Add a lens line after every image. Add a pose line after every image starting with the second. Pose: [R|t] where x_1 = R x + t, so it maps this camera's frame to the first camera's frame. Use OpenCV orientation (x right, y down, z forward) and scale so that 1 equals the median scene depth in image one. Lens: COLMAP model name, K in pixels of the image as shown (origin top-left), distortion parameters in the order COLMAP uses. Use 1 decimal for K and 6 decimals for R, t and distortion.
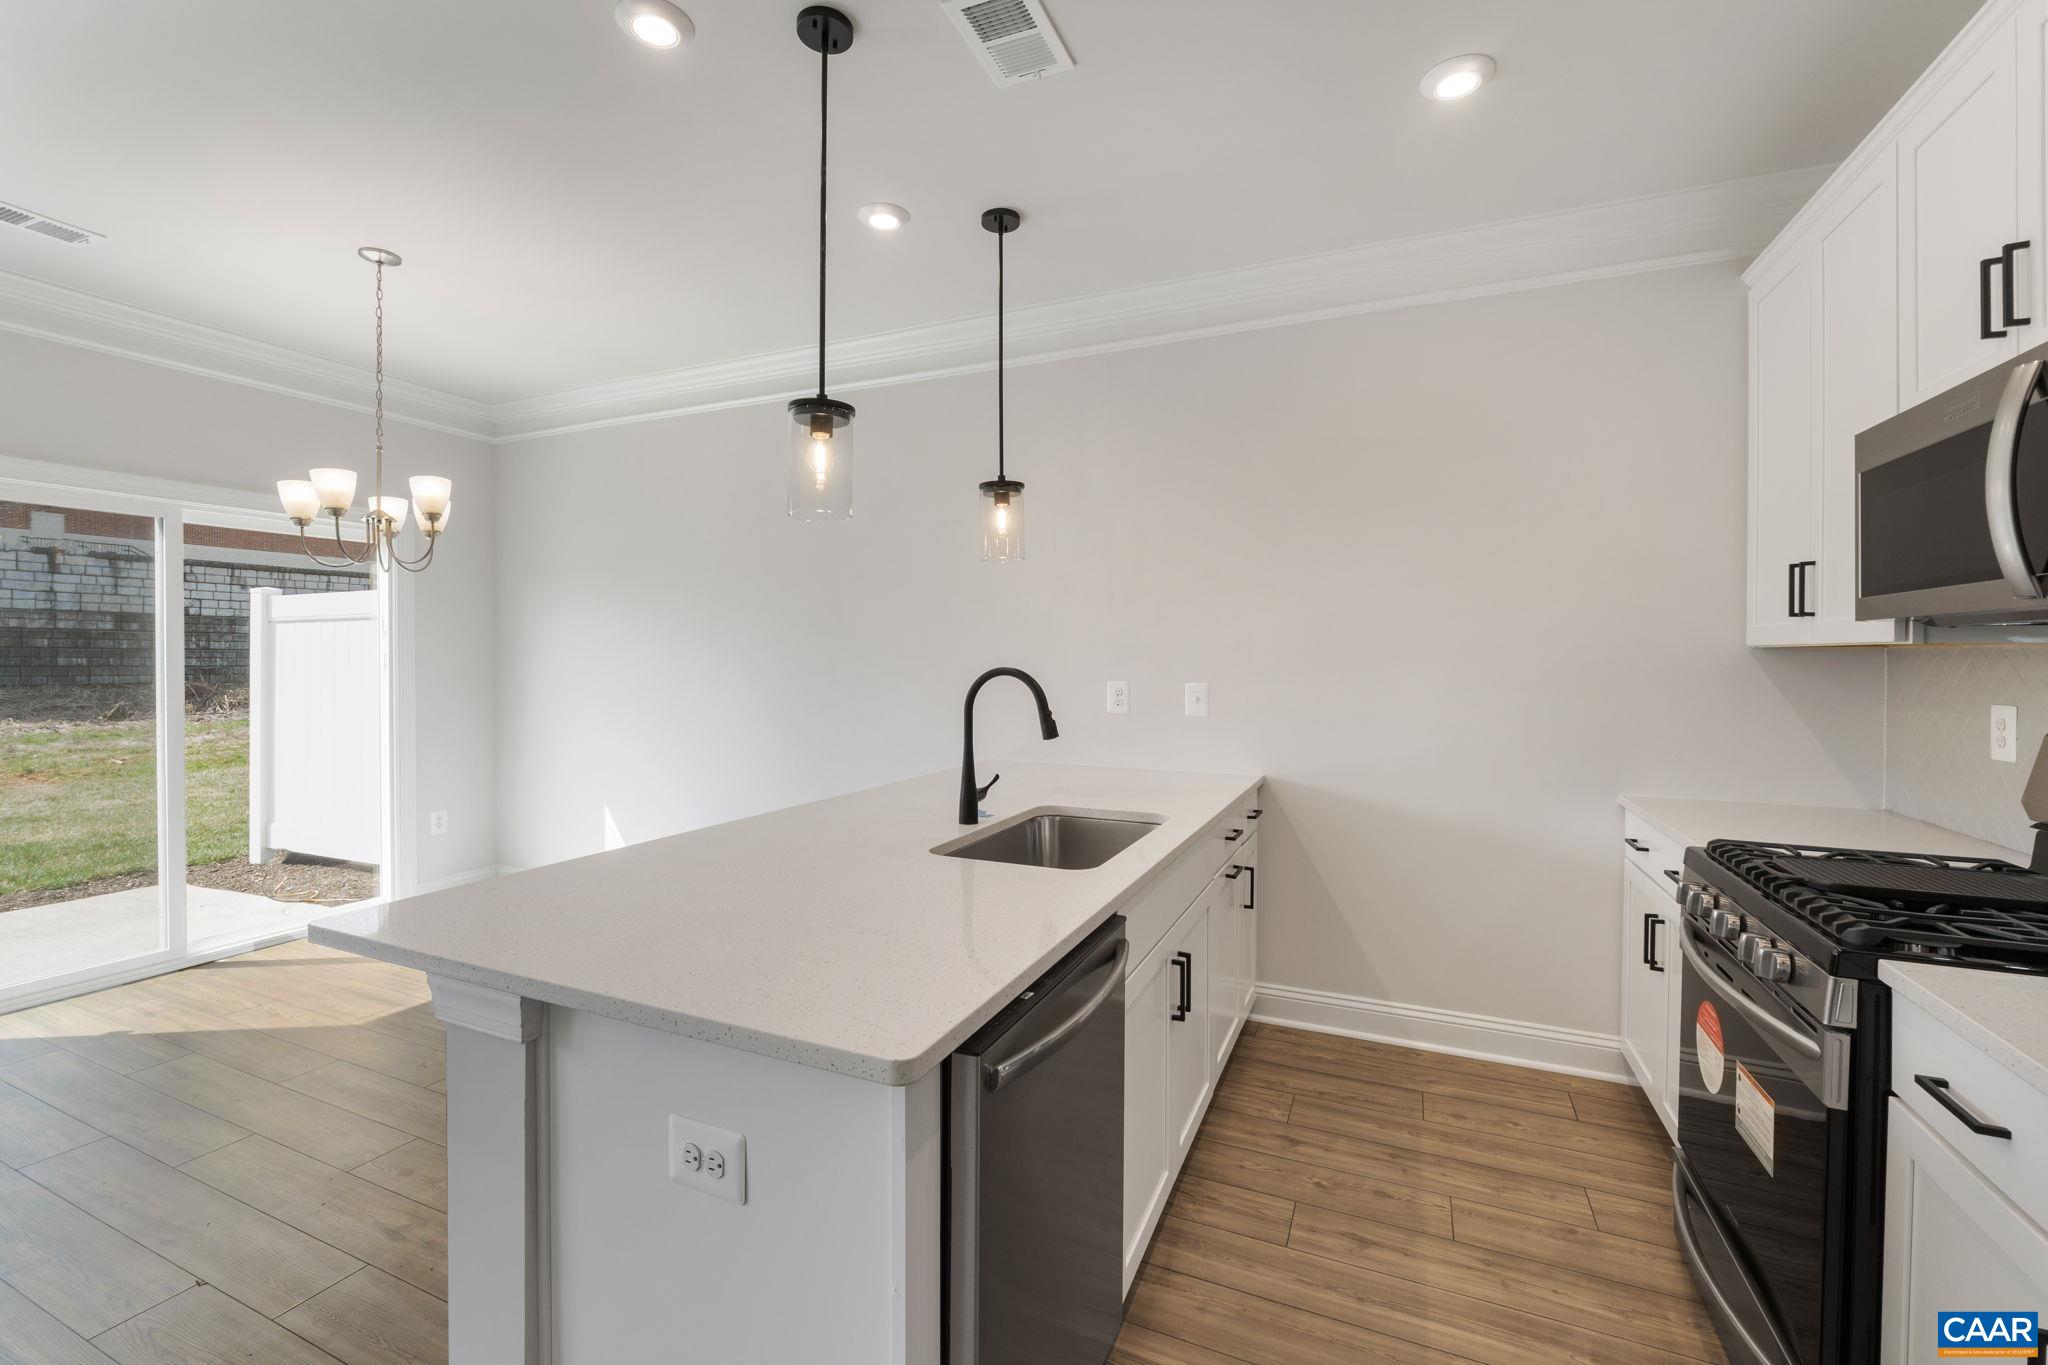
lens RADIAL K [[867.1, 0, 1013.8], [0, 867.1, 663.8], [0, 0, 1]] dist [-0.009860, 0.001384]
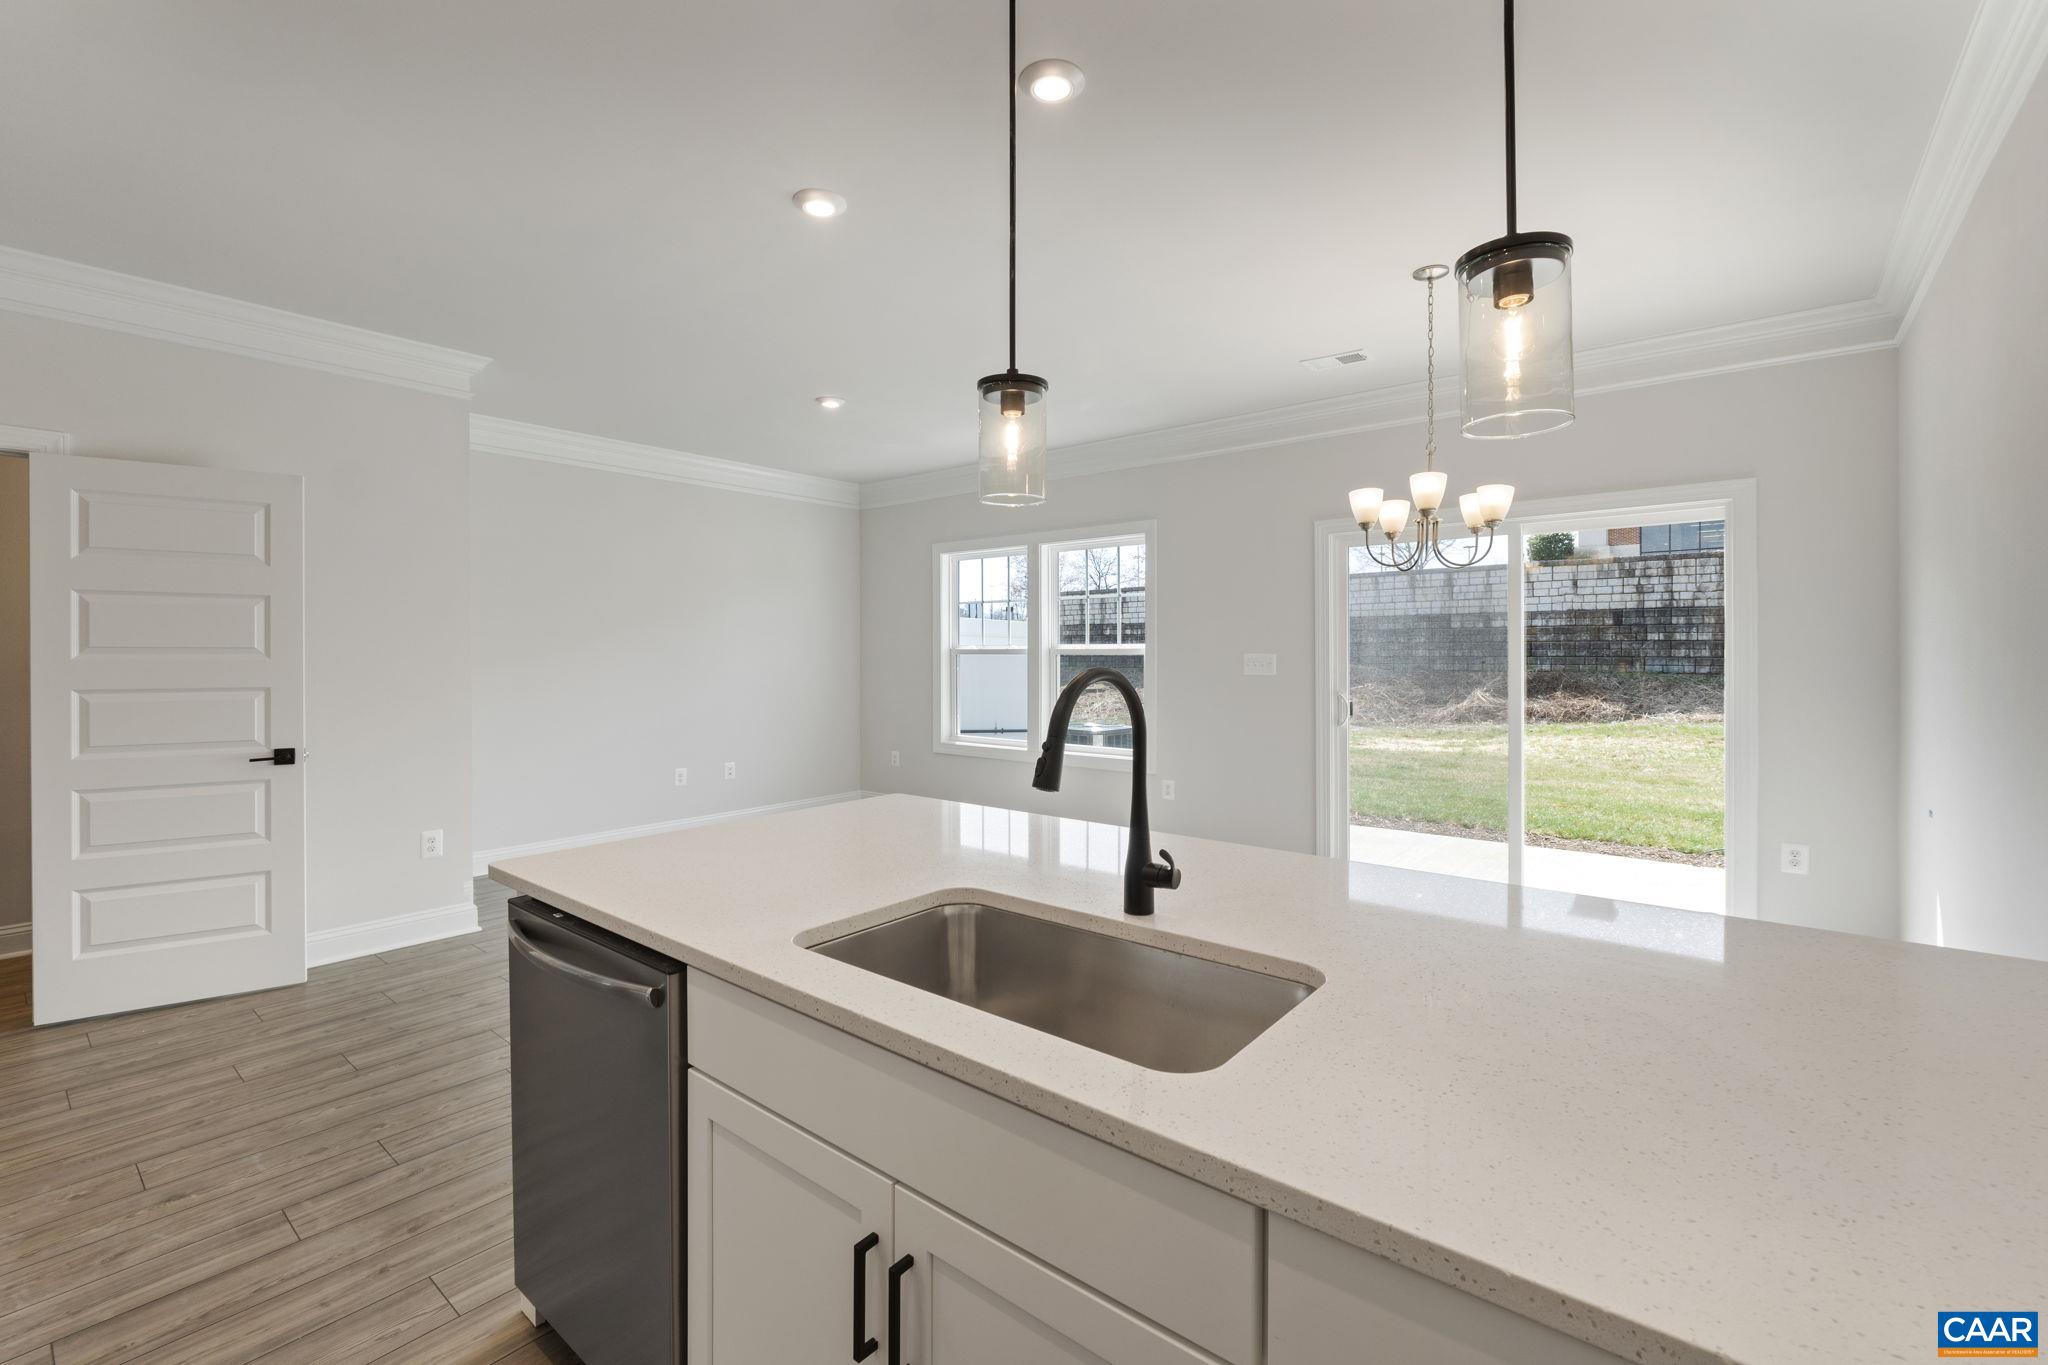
lens RADIAL K [[867.1, 0, 1023.7], [0, 867.1, 661.5], [0, 0, 1]] dist [-0.009860, 0.001384]
pose [[-0.262383, 0.008847, -0.964923, 0.439061], [-0.002684, 0.999947, 0.009898, -0.004177], [0.964960, 0.005187, -0.262346, 0.859408]]
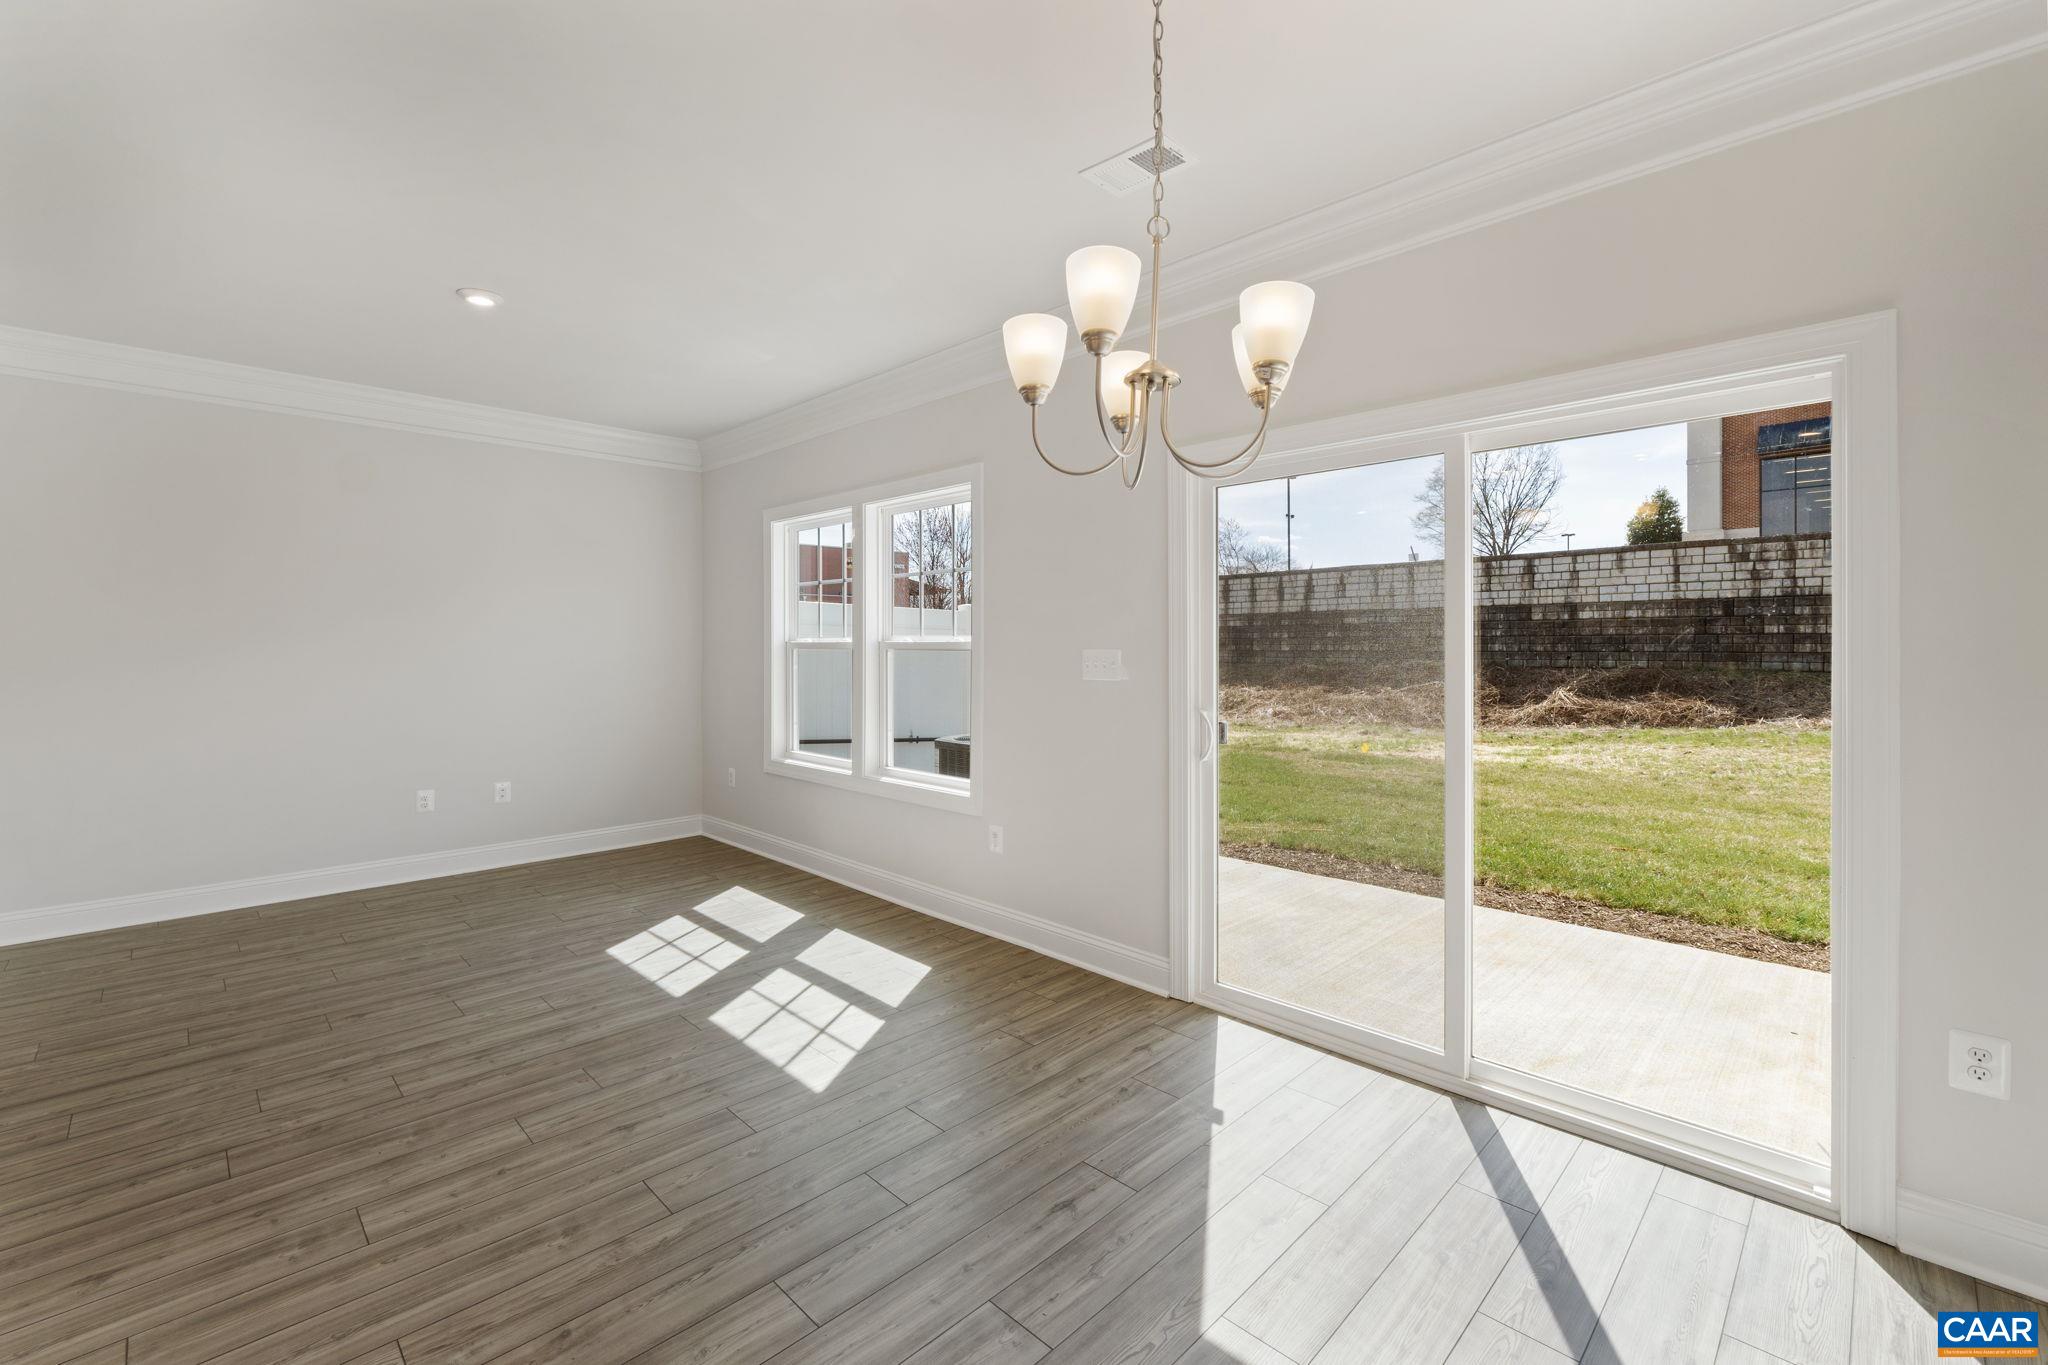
lens RADIAL K [[867.1, 0, 1020.2], [0, 867.1, 653.5], [0, 0, 1]] dist [-0.009860, 0.001384]
pose [[-0.350706, 0.006515, -0.936463, -0.239918], [-0.004751, 0.999951, 0.008737, -0.008325], [0.936474, 0.007513, -0.350658, 1.181875]]
